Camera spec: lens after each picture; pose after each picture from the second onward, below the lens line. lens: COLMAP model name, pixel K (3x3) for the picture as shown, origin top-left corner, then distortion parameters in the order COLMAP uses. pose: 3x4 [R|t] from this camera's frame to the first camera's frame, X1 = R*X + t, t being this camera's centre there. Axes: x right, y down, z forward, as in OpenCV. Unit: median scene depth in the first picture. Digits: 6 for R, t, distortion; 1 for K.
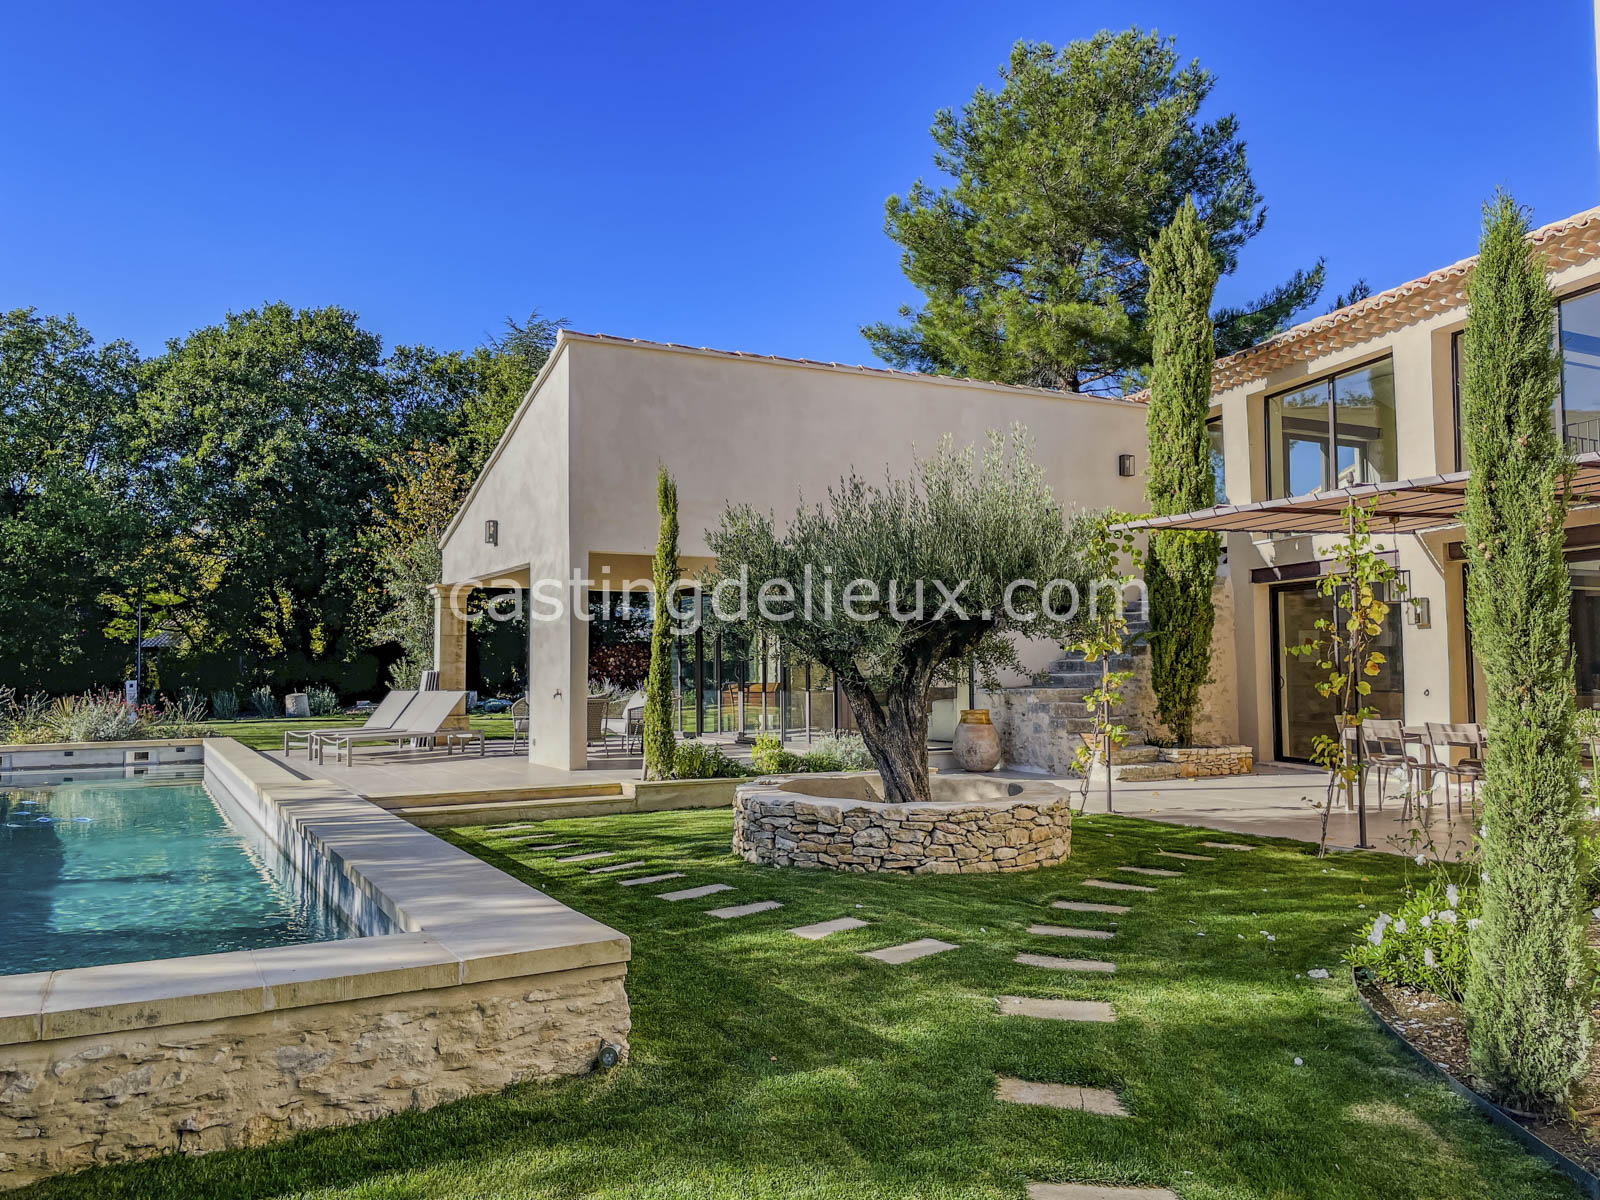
lens RADIAL K [[1218.8, 0, 805.5], [0, 1218.8, 602.1], [0, 0, 1]] dist [0.093343, -0.131361]
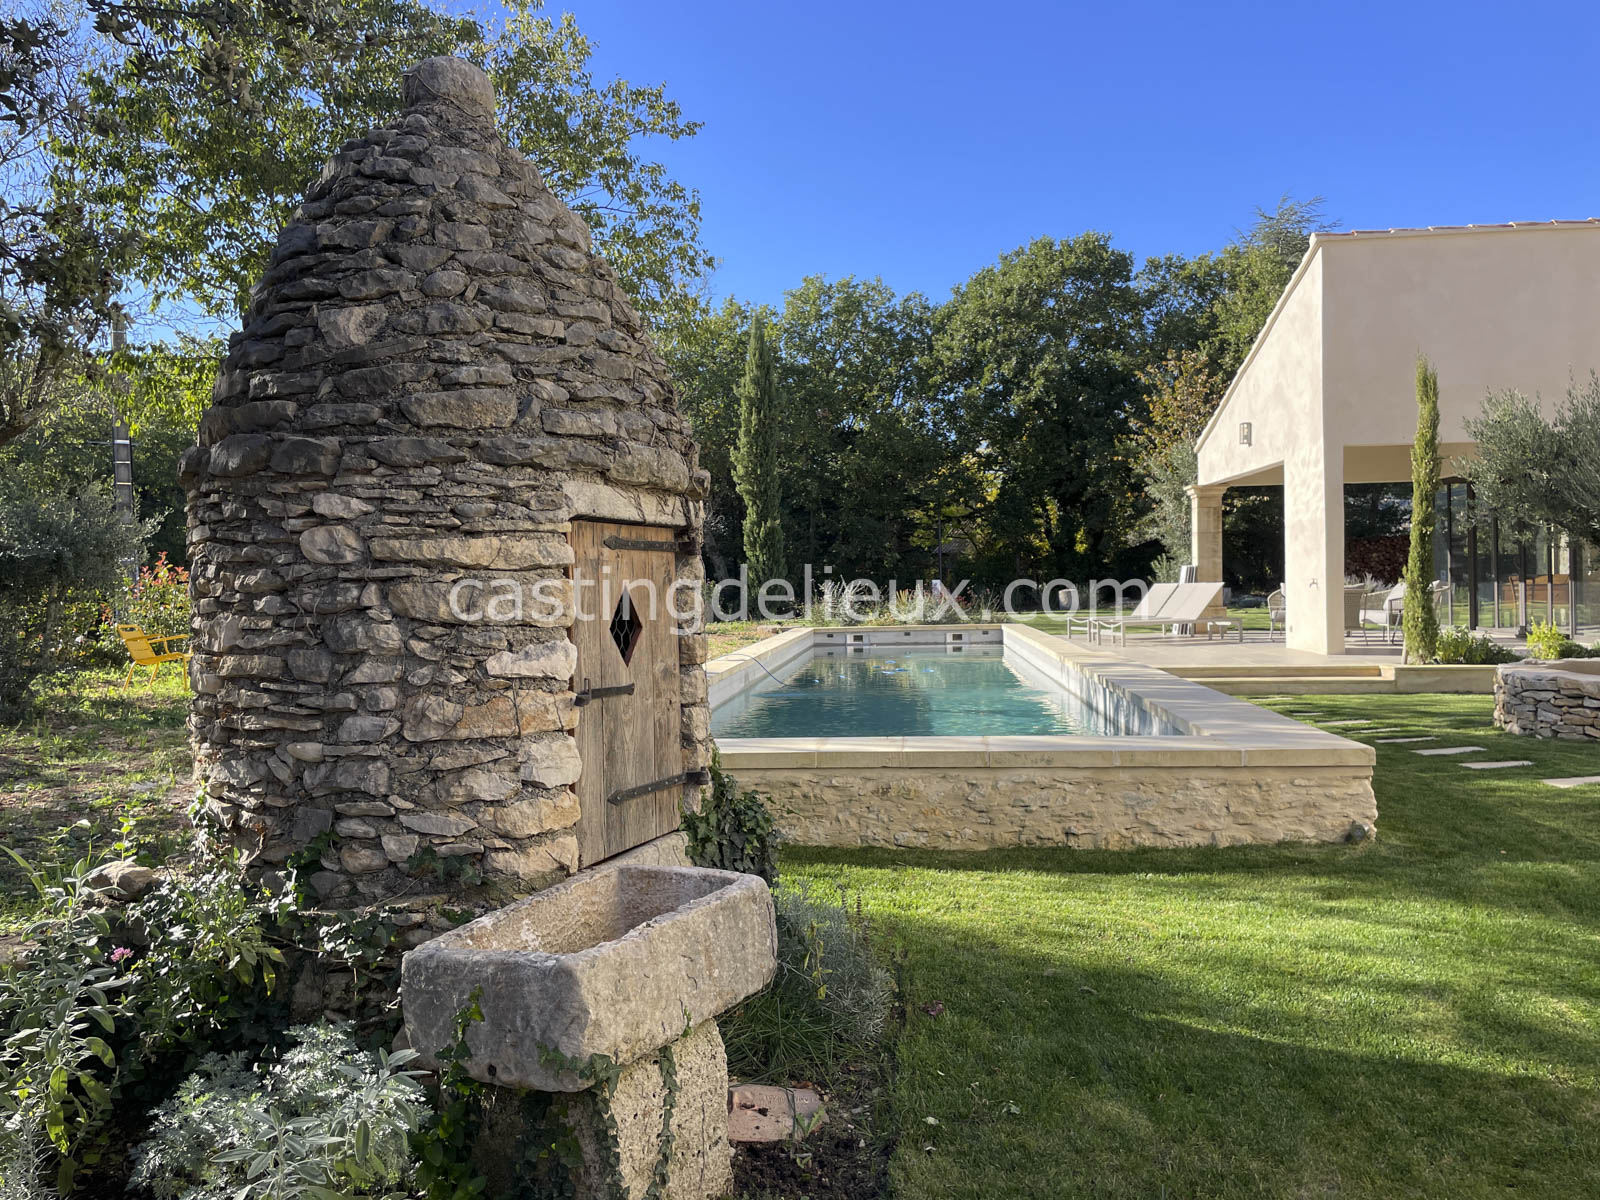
lens RADIAL K [[1218.8, 0, 805.5], [0, 1218.8, 602.1], [0, 0, 1]] dist [0.093343, -0.131361]
pose [[0.830237, 0.001362, -0.557409, 0.021123], [0.043033, 0.996856, 0.066532, 0.001084], [0.555748, -0.079224, 0.827568, -0.100182]]
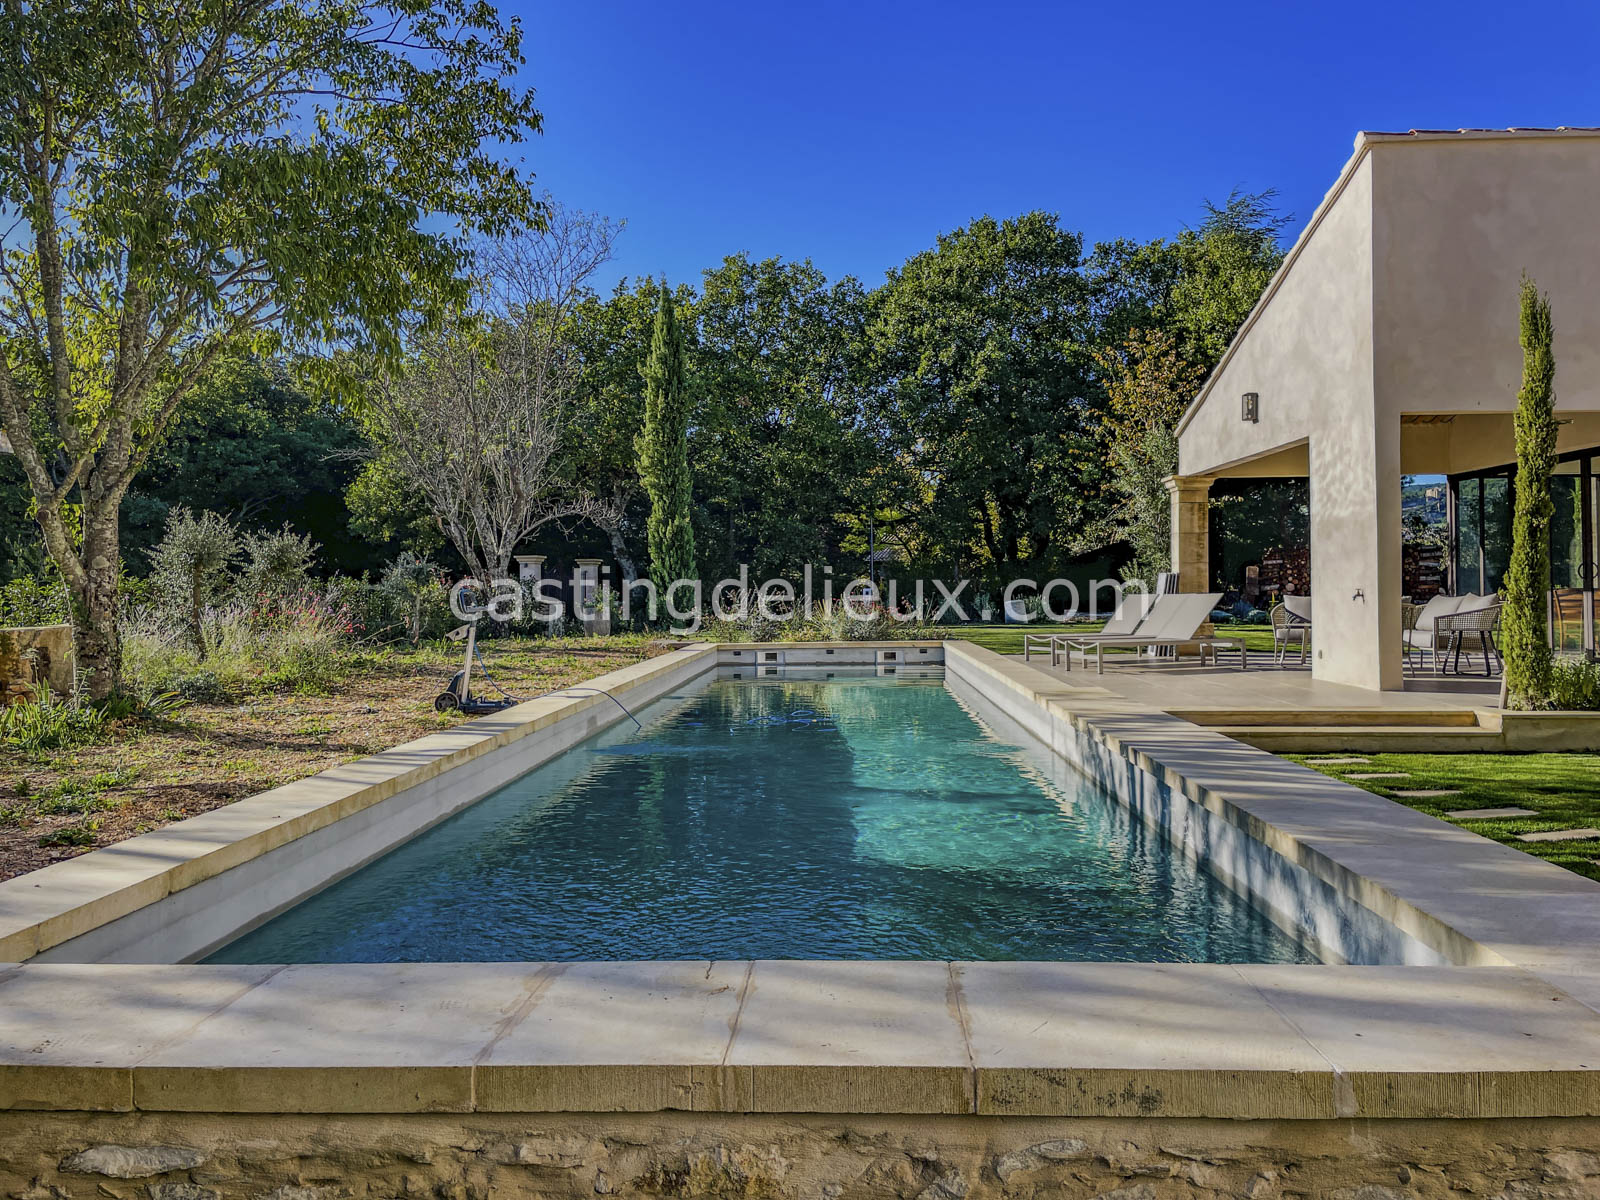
lens RADIAL K [[1220.6, 0, 797.8], [0, 1220.6, 558.6], [0, 0, 1]] dist [0.093502, -0.115409]
pose [[0.855849, -0.013458, -0.517050, -0.074714], [0.031214, 0.999183, 0.025658, 0.014482], [0.516283, -0.038099, 0.855570, 0.090507]]
